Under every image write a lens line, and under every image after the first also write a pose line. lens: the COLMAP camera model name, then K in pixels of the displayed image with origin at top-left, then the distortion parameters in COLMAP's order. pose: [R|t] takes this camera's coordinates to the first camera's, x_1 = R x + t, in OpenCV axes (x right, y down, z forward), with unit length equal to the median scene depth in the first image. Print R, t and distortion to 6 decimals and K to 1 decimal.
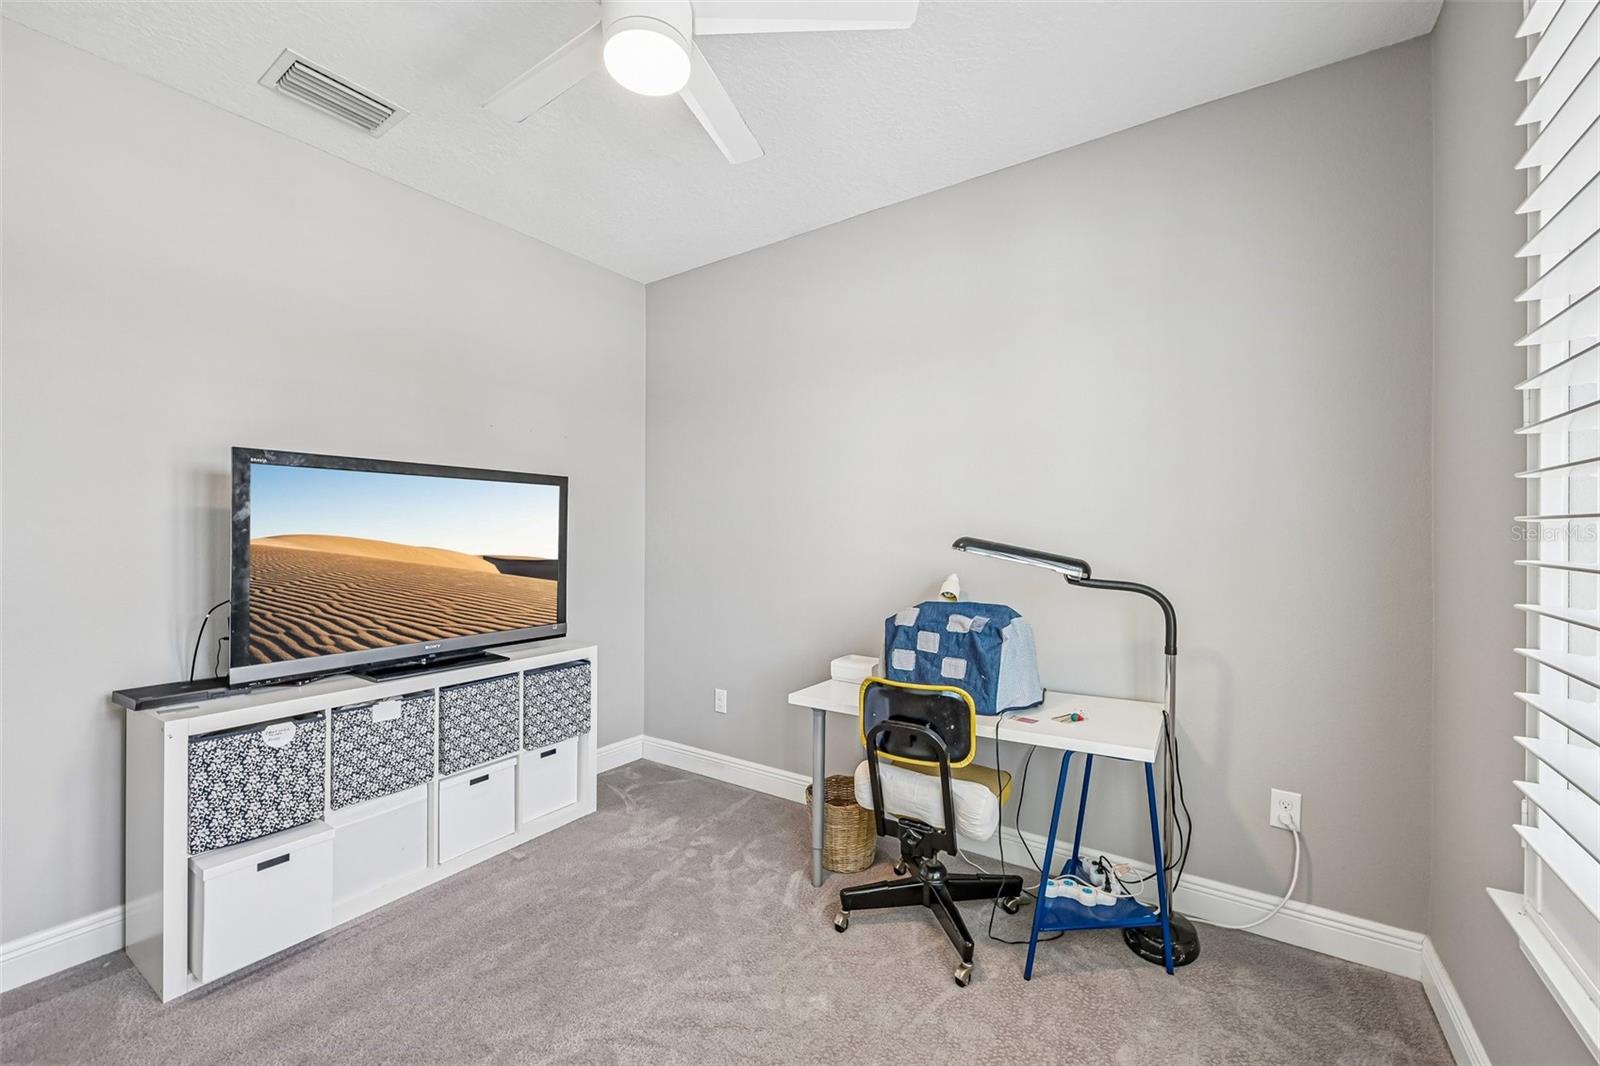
lens RADIAL K [[645.1, 0, 791.5], [0, 645.1, 531.3], [0, 0, 1]] dist [-0.001321, 0.000224]
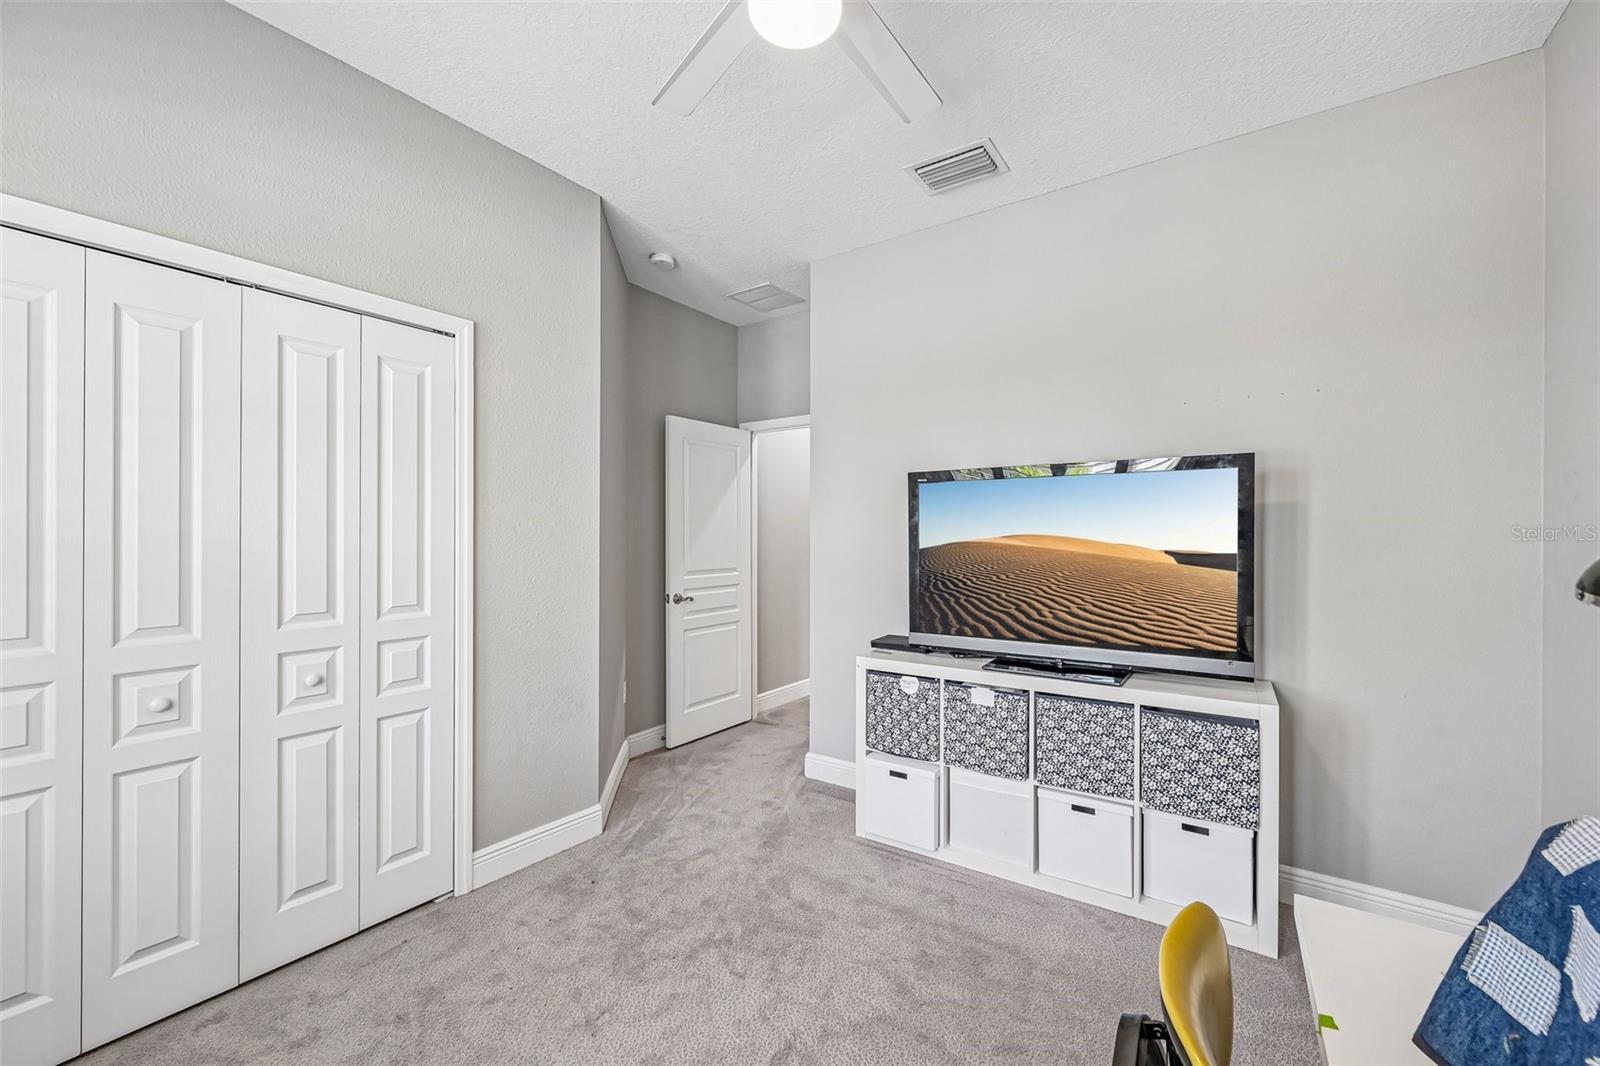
lens RADIAL K [[645.1, 0, 798.4], [0, 645.1, 529.9], [0, 0, 1]] dist [-0.001321, 0.000224]
pose [[-0.019919, -0.006459, -0.999781, 0.481511], [0.006644, 0.999956, -0.006592, -0.000157], [0.999780, -0.006774, -0.019875, 0.708756]]
